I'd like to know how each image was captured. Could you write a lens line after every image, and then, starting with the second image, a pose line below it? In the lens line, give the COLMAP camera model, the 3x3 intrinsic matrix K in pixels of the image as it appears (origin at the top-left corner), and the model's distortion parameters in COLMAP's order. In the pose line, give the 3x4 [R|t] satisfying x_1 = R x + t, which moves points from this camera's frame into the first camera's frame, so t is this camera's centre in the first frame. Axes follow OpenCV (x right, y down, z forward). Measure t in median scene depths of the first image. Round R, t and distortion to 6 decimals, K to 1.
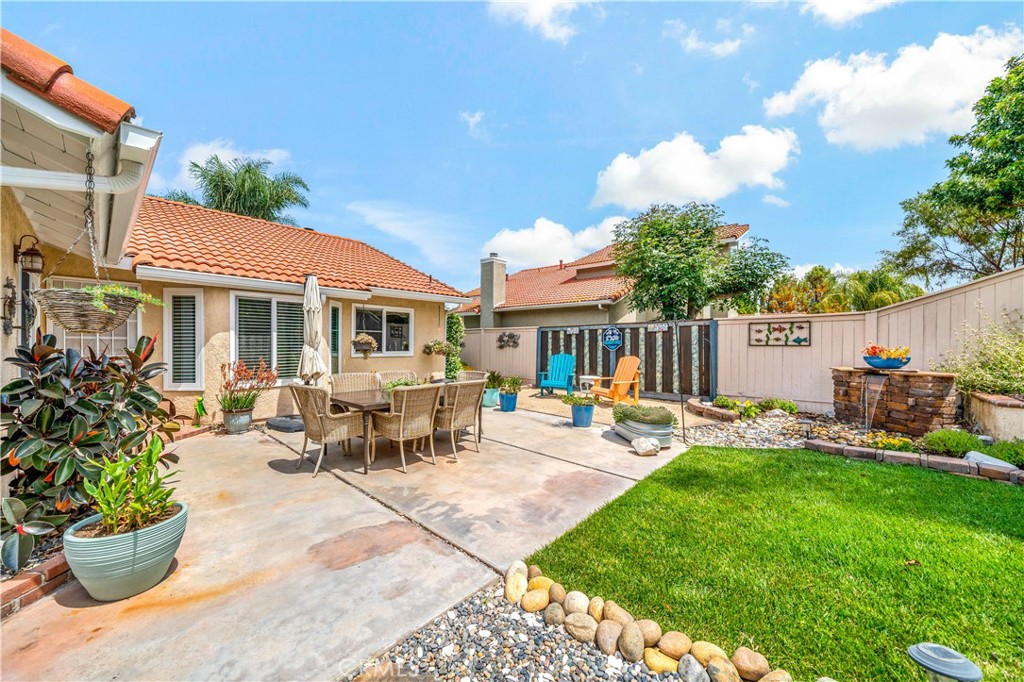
lens RADIAL K [[382.4, 0, 514.1], [0, 382.4, 342.9], [0, 0, 1]] dist [-0.001749, -0.000133]
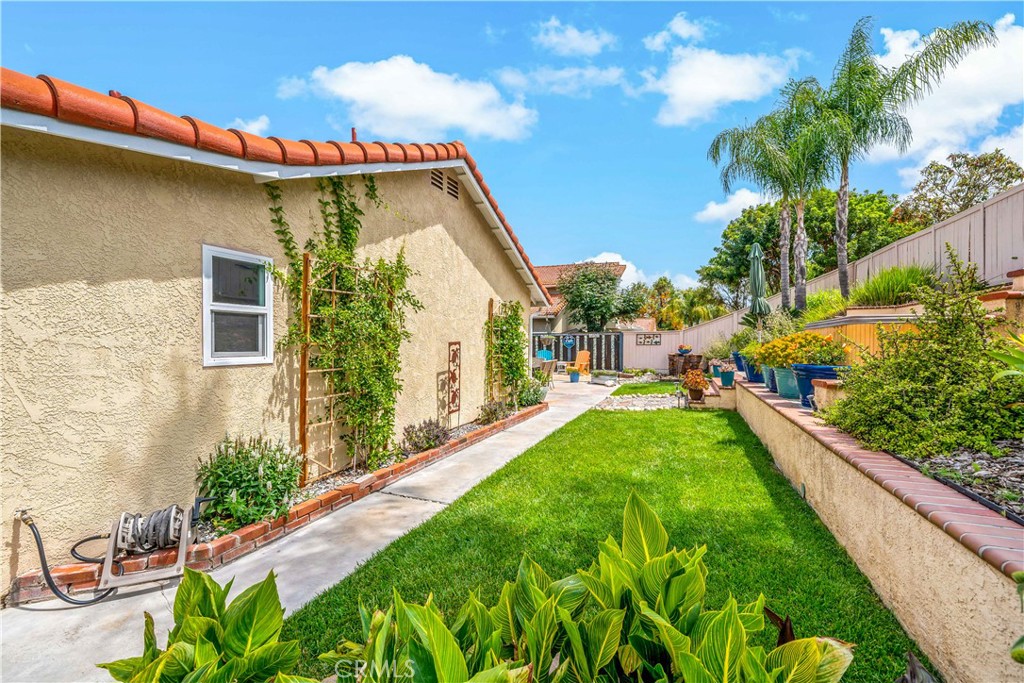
lens RADIAL K [[408.1, 0, 518.4], [0, 408.1, 345.8], [0, 0, 1]] dist [-0.000909, -0.000478]
pose [[0.944747, -0.011477, 0.327599, -0.810572], [0.005664, 0.999809, 0.018693, -0.036253], [-0.327751, -0.015805, 0.944632, -1.007032]]
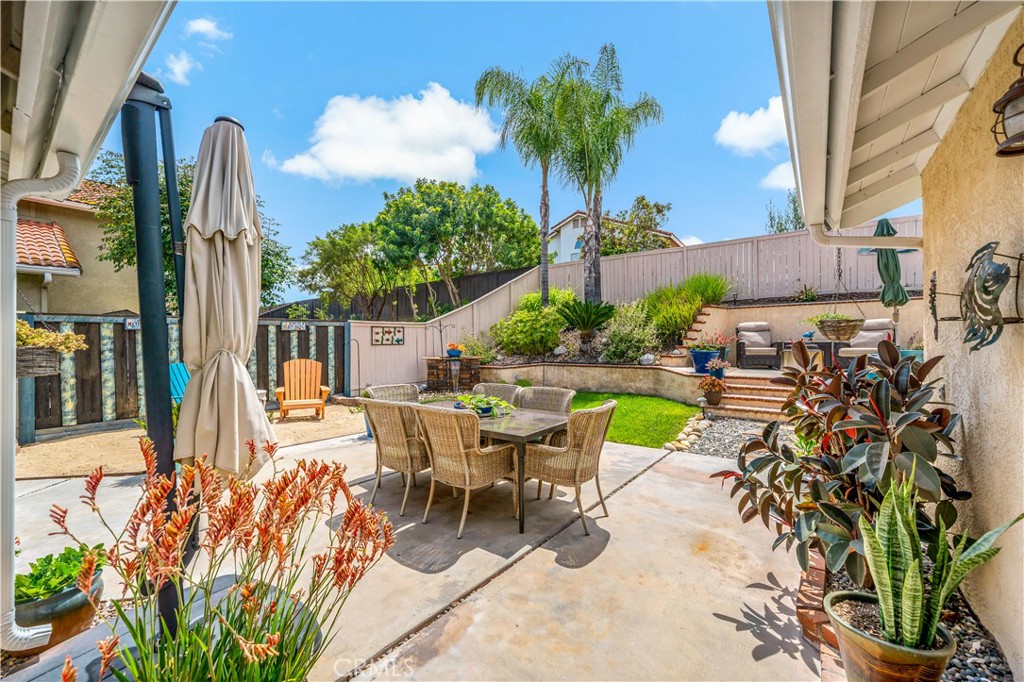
lens RADIAL K [[408.1, 0, 509.6], [0, 408.1, 341.8], [0, 0, 1]] dist [-0.000909, -0.000478]
pose [[-0.087199, -0.006652, 0.996169, -0.759082], [0.001383, 0.999976, 0.006799, -0.011838], [-0.996190, 0.001971, -0.087188, 0.714273]]
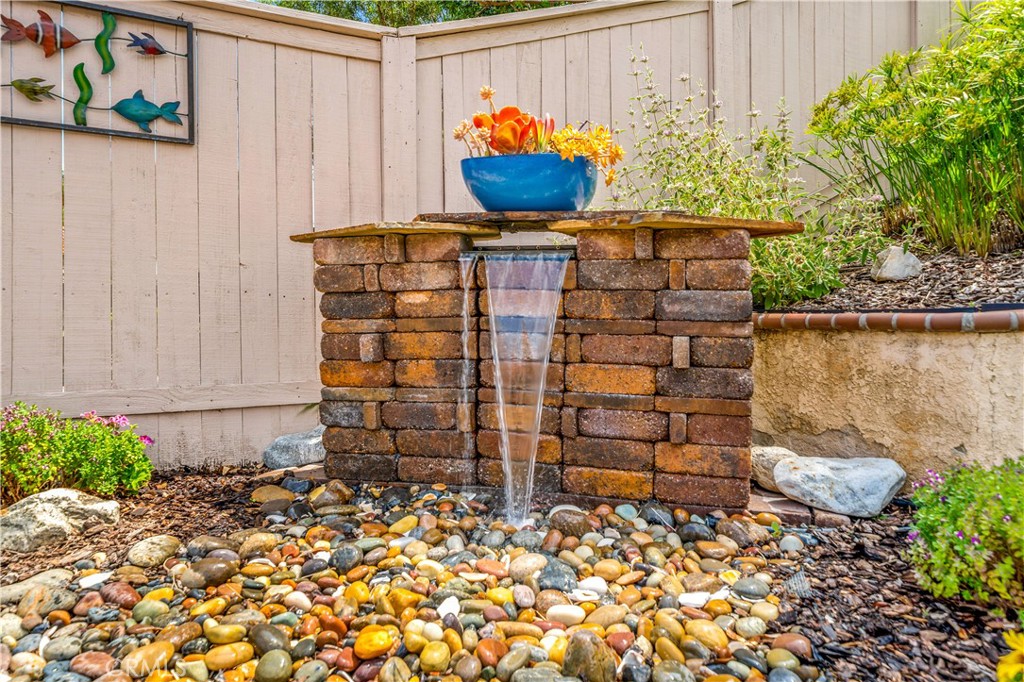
lens RADIAL K [[682.7, 0, 505.8], [0, 682.7, 336.8], [0, 0, 1]] dist [-0.000628, -0.001520]
pose [[0.326679, -0.023269, 0.944849, 0.463761], [-0.006641, 0.999616, 0.026914, 0.097466], [-0.945112, -0.015067, 0.326399, 0.694436]]
